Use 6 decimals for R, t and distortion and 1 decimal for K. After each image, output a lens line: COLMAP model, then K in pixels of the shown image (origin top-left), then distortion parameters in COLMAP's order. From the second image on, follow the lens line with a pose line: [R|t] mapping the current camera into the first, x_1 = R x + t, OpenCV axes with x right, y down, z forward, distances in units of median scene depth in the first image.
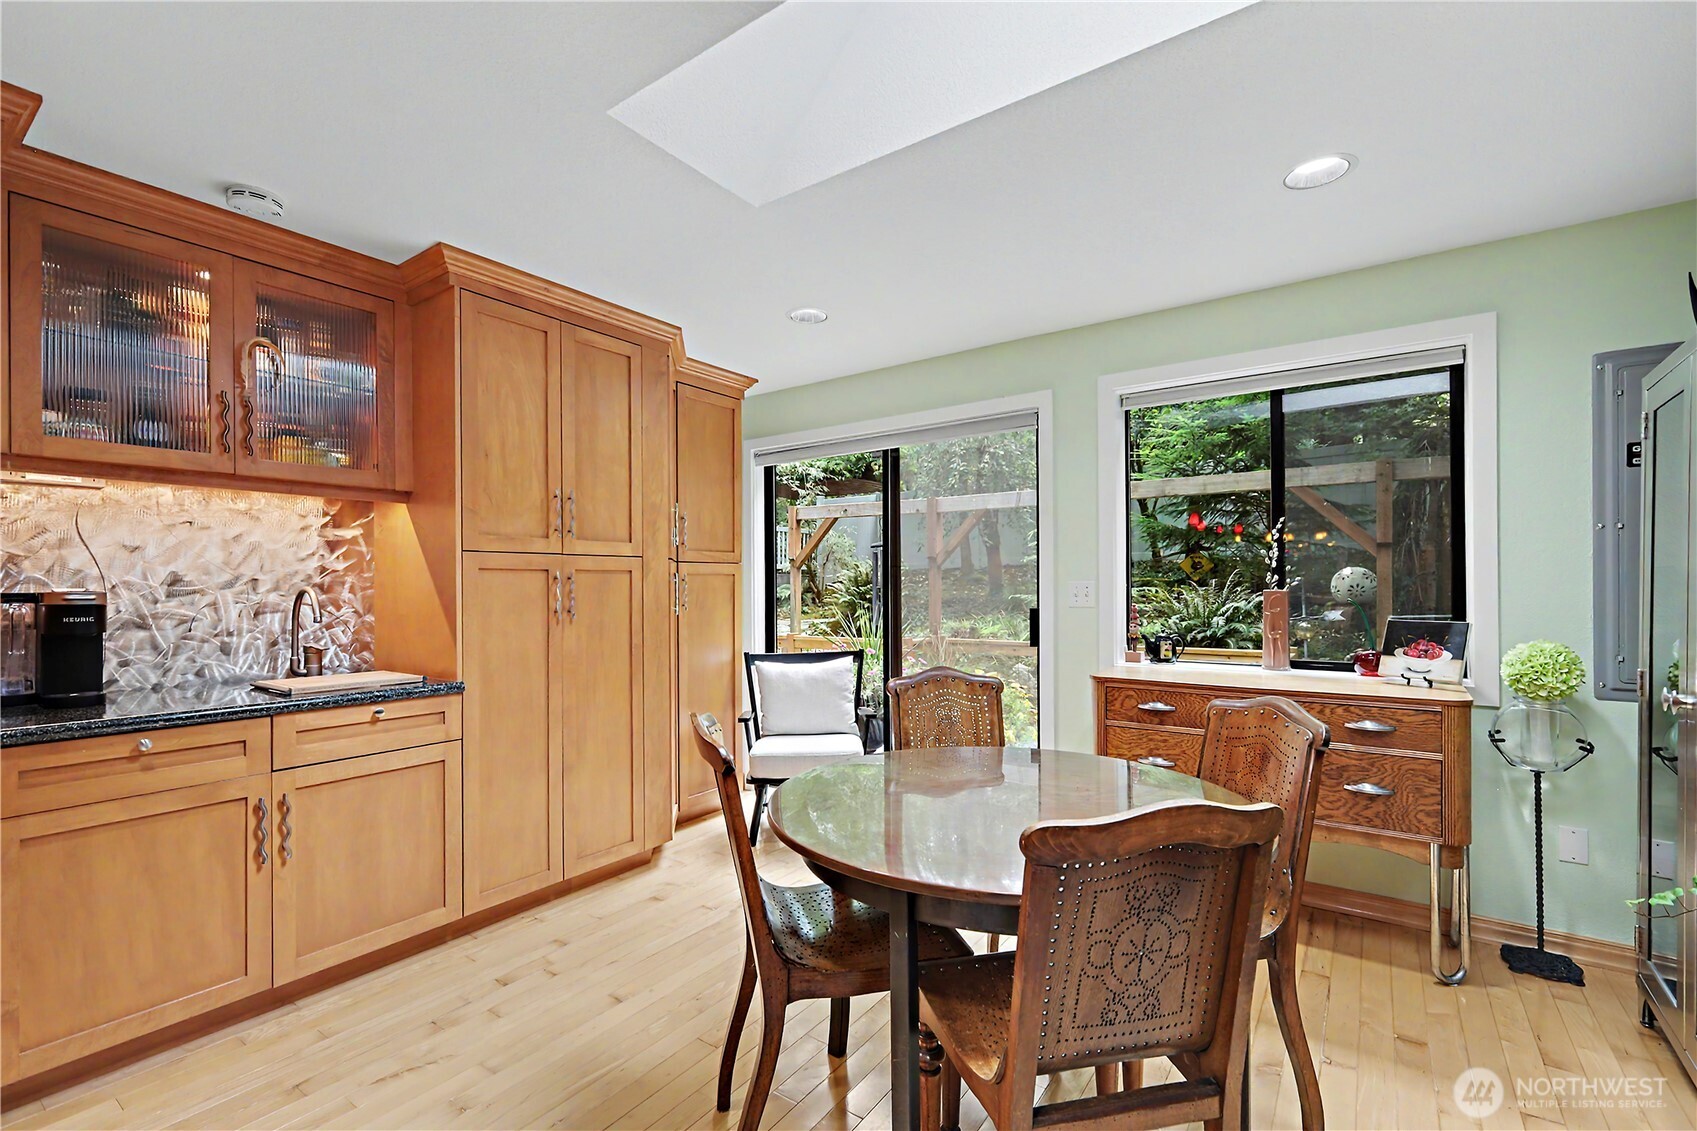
lens RADIAL K [[741.3, 0, 847.9], [0, 741.3, 581.9], [0, 0, 1]] dist [0.001451, 0.000171]
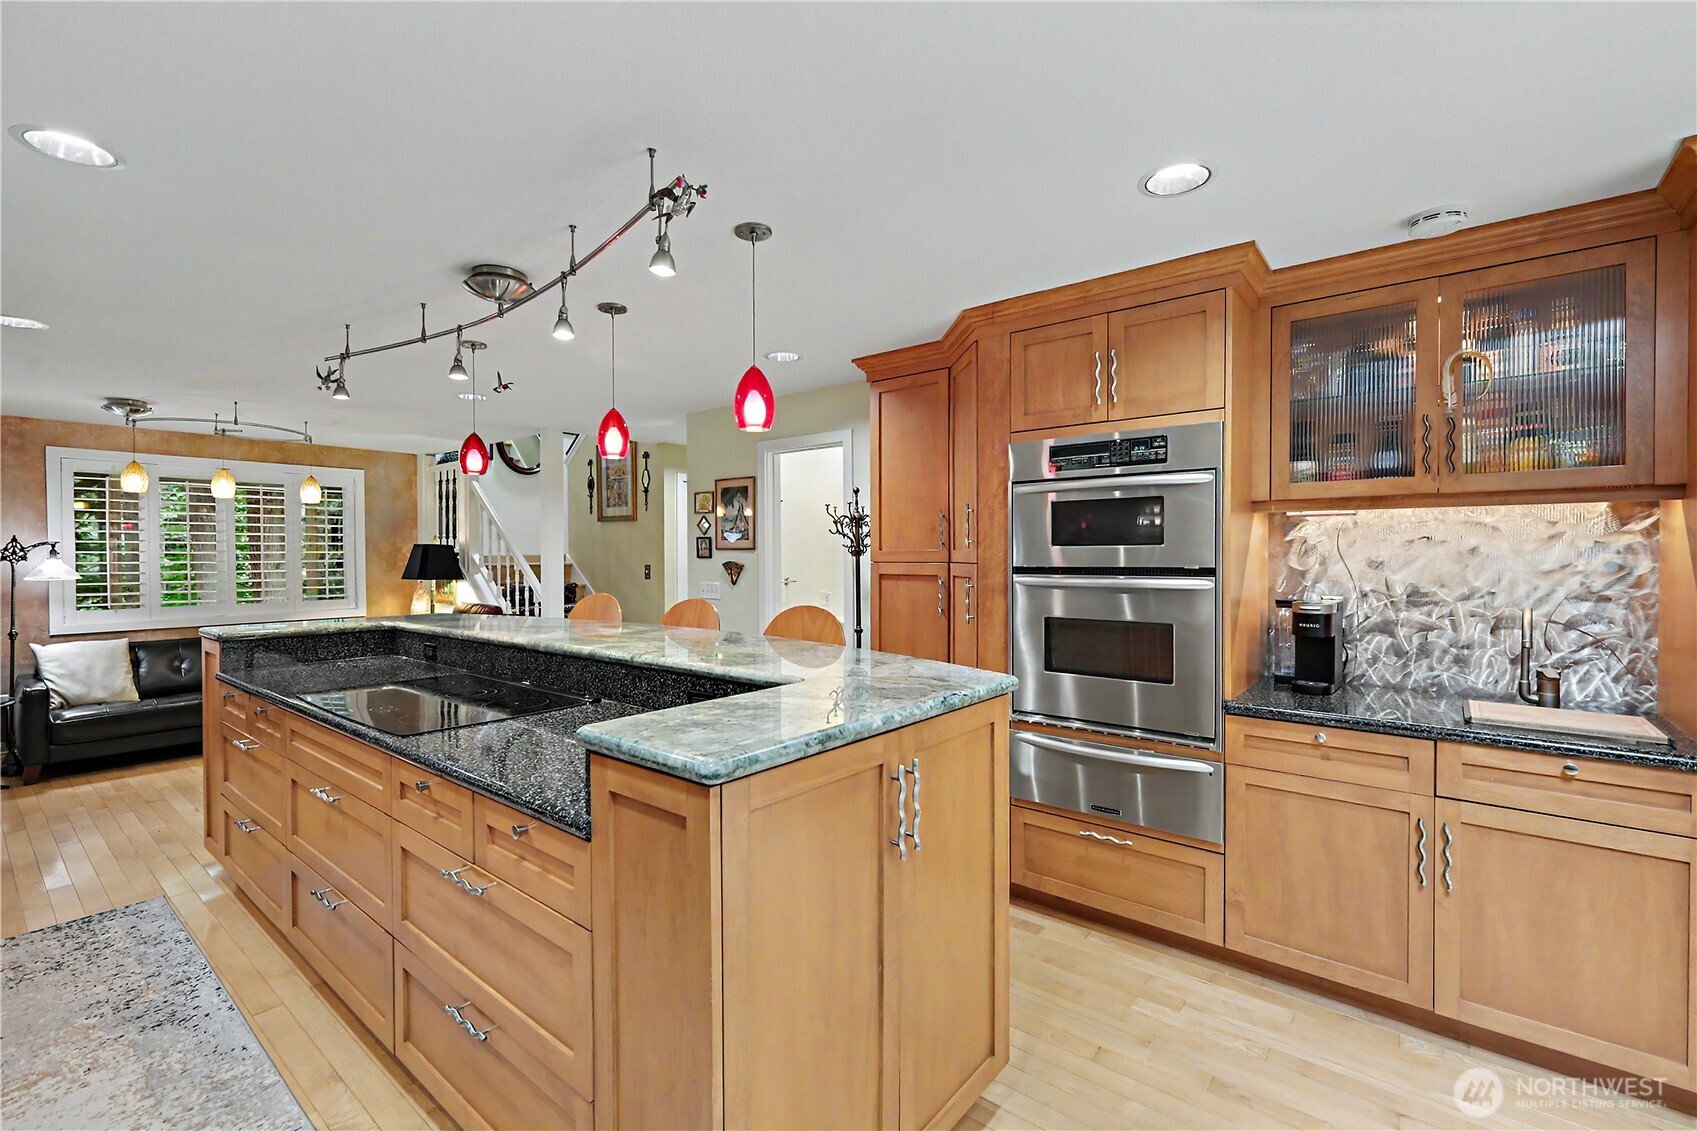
lens RADIAL K [[732.5, 0, 848.5], [0, 732.5, 565.5], [0, 0, 1]] dist [0.000603, -0.000022]
pose [[-0.061464, 0.020390, -0.997901, 0.223671], [0.004281, 0.999788, 0.020164, -0.069653], [0.998100, -0.003033, -0.061538, 0.257180]]
